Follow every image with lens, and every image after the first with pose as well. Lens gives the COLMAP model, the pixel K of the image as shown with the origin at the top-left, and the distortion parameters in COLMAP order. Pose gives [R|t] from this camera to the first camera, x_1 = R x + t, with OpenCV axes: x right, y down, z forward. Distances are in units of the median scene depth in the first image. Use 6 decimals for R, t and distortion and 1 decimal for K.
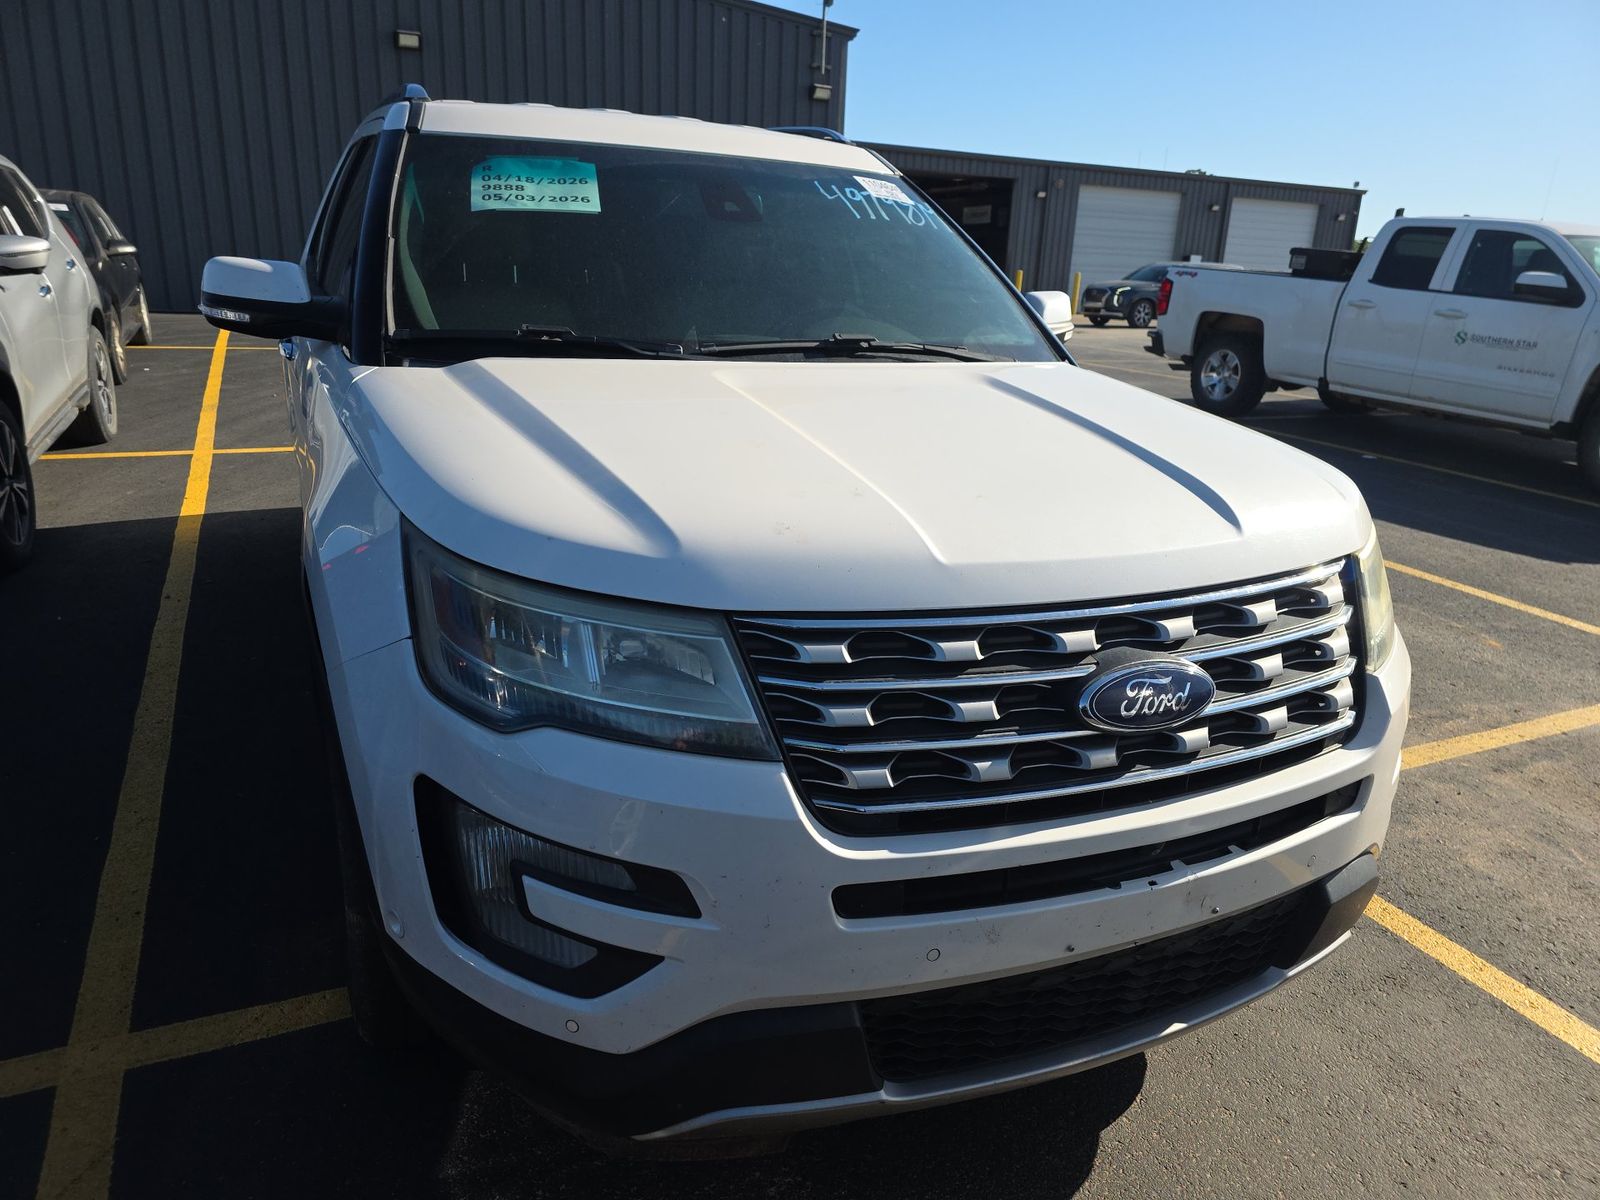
lens RADIAL K [[1082.4, 0, 800.0], [0, 1082.4, 600.0], [0, 0, 1]] dist [0.082361, -0.087018]
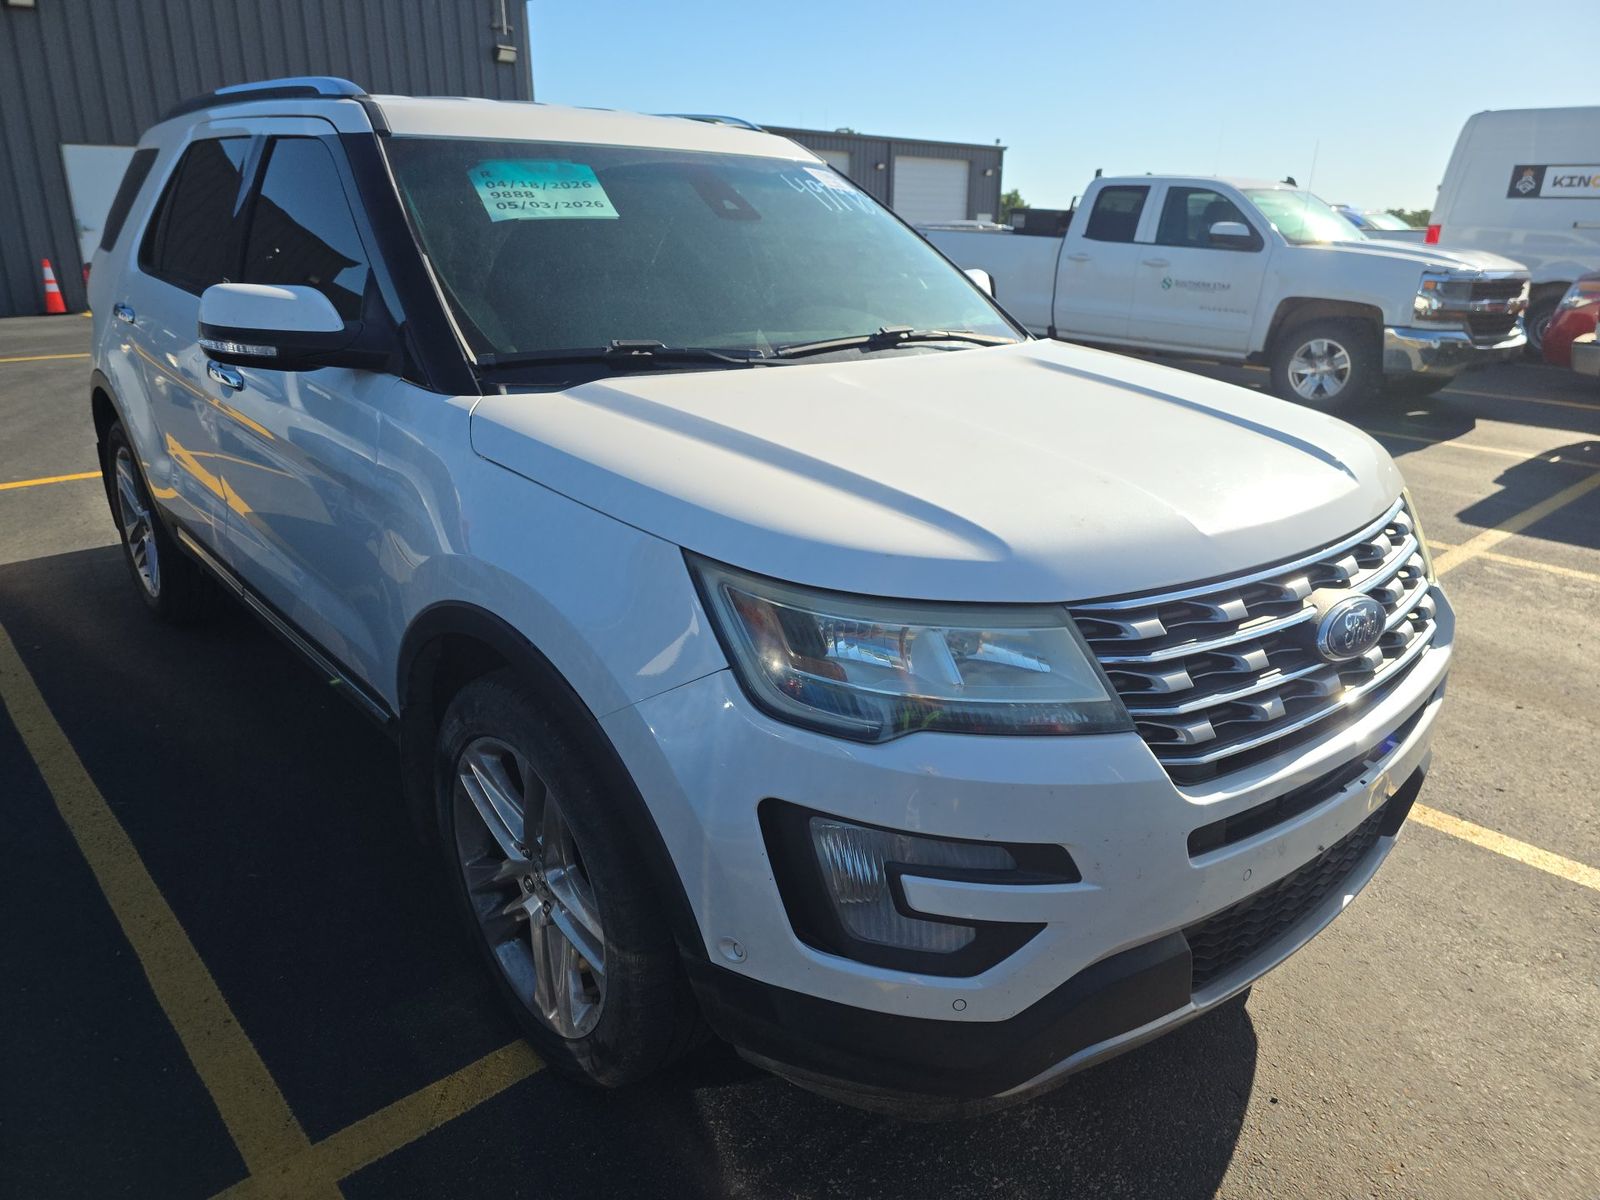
lens RADIAL K [[1097.1, 0, 777.4], [0, 1097.1, 589.1], [0, 0, 1]] dist [0.088639, -0.103433]
pose [[0.954450, -0.126566, 0.270198, -0.367625], [0.120583, 0.991949, 0.038699, -0.046070], [-0.272921, -0.004355, 0.962027, 0.003893]]
